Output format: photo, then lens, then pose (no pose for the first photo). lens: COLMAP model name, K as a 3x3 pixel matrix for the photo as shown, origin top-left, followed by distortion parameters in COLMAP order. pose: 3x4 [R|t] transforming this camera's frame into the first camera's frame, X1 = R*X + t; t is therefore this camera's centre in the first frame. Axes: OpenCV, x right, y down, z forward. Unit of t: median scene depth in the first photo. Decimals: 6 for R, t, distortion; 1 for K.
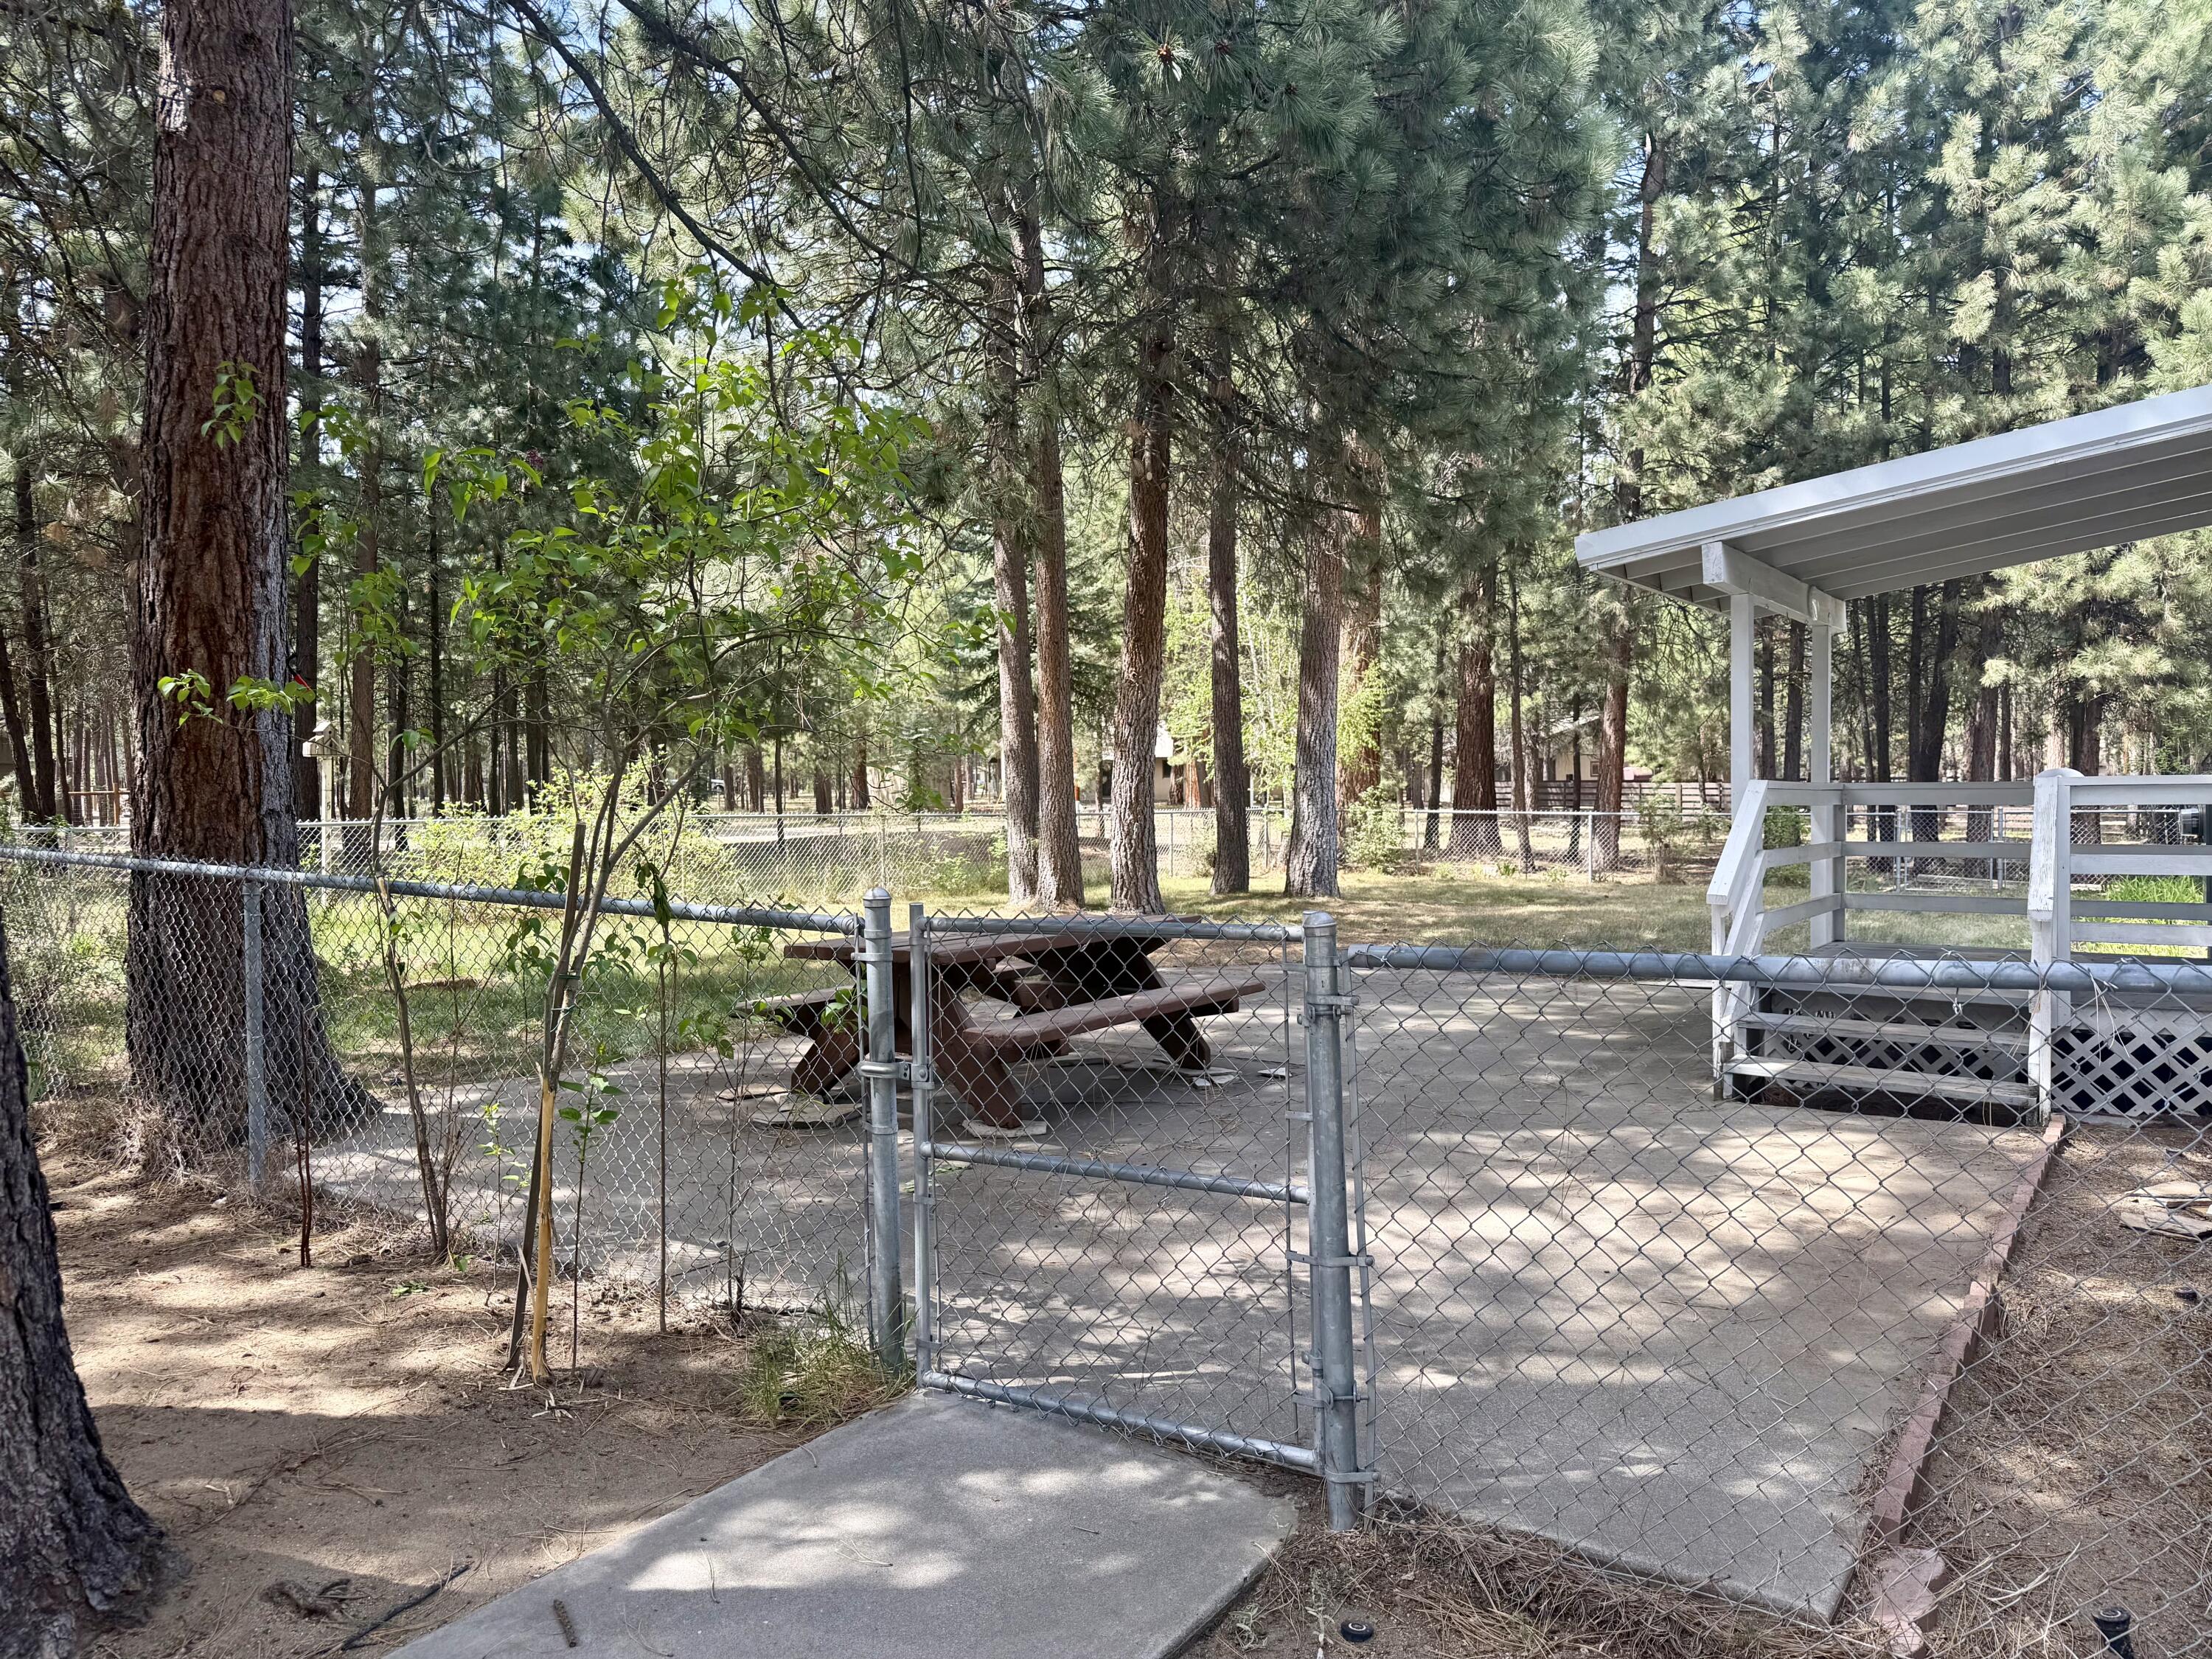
lens RADIAL K [[1556.8, 0, 1106.1], [0, 1556.8, 819.6], [0, 0, 1]] dist [0.048823, -0.069814]
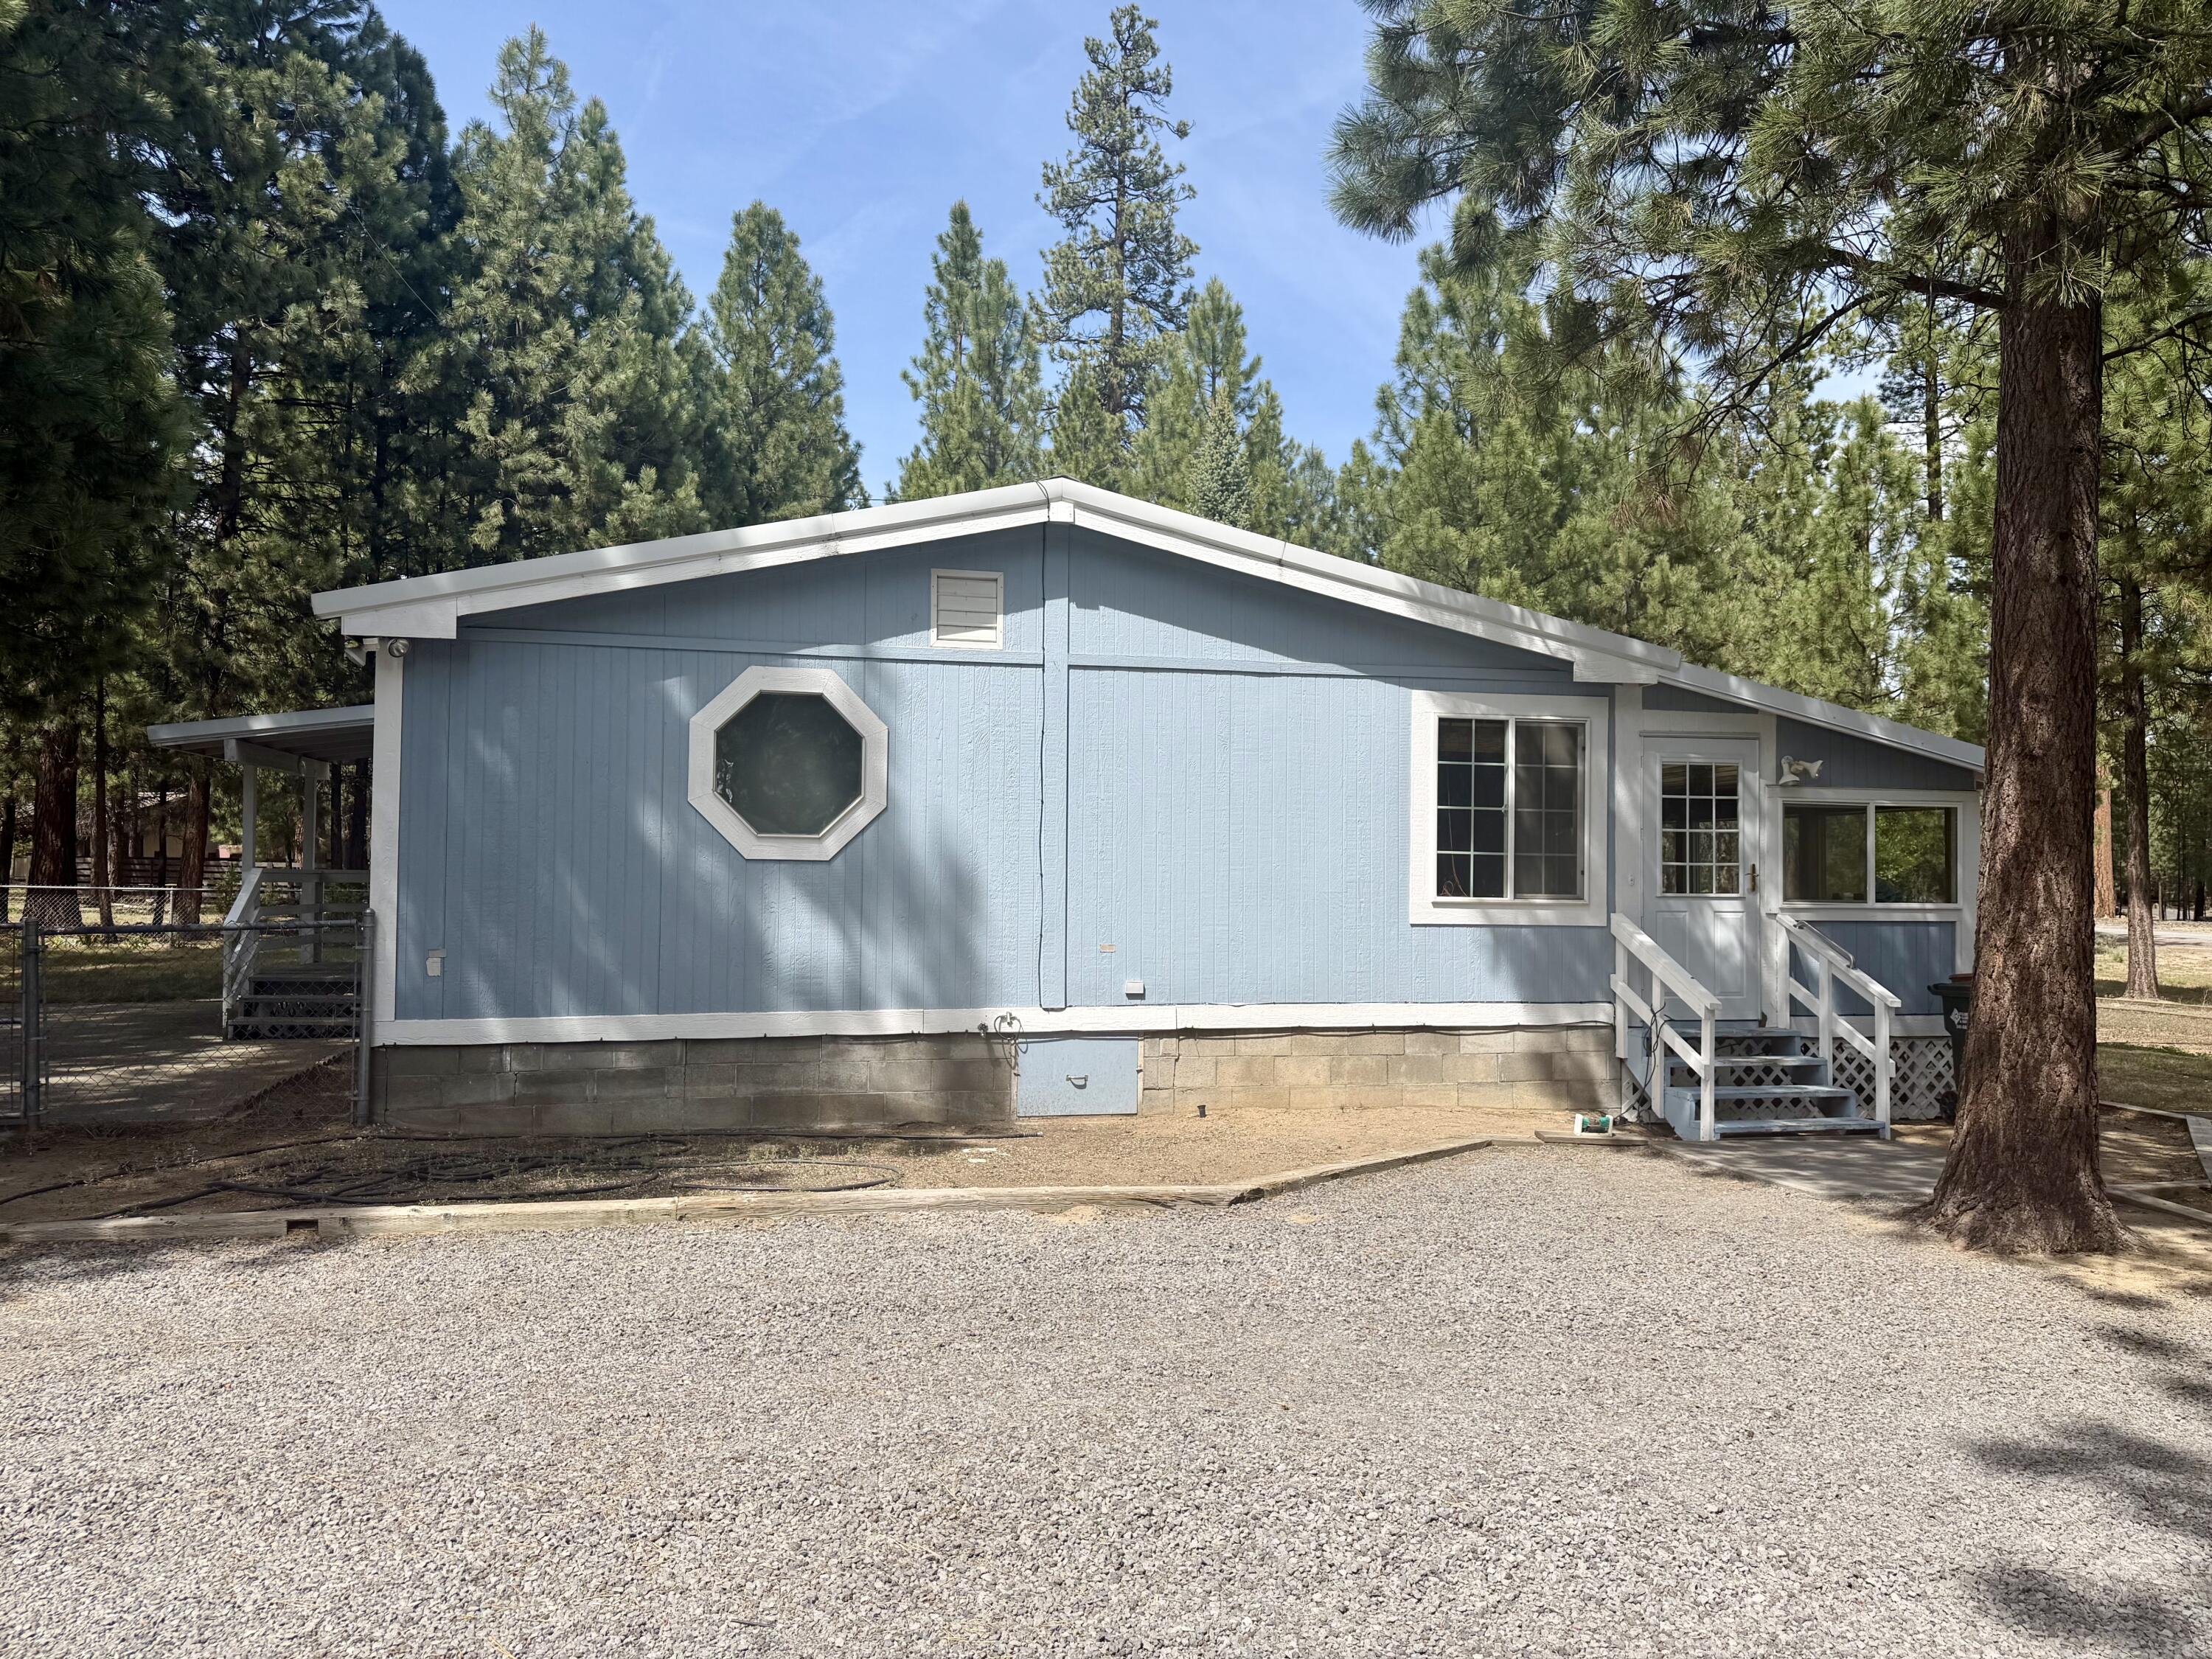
lens RADIAL K [[1556.8, 0, 1106.9], [0, 1556.8, 812.8], [0, 0, 1]] dist [0.048823, -0.069814]
pose [[0.676610, 0.038032, 0.735359, -0.086325], [0.000373, 0.998647, -0.051993, -0.000835], [-0.736342, 0.035453, 0.675681, -0.331712]]
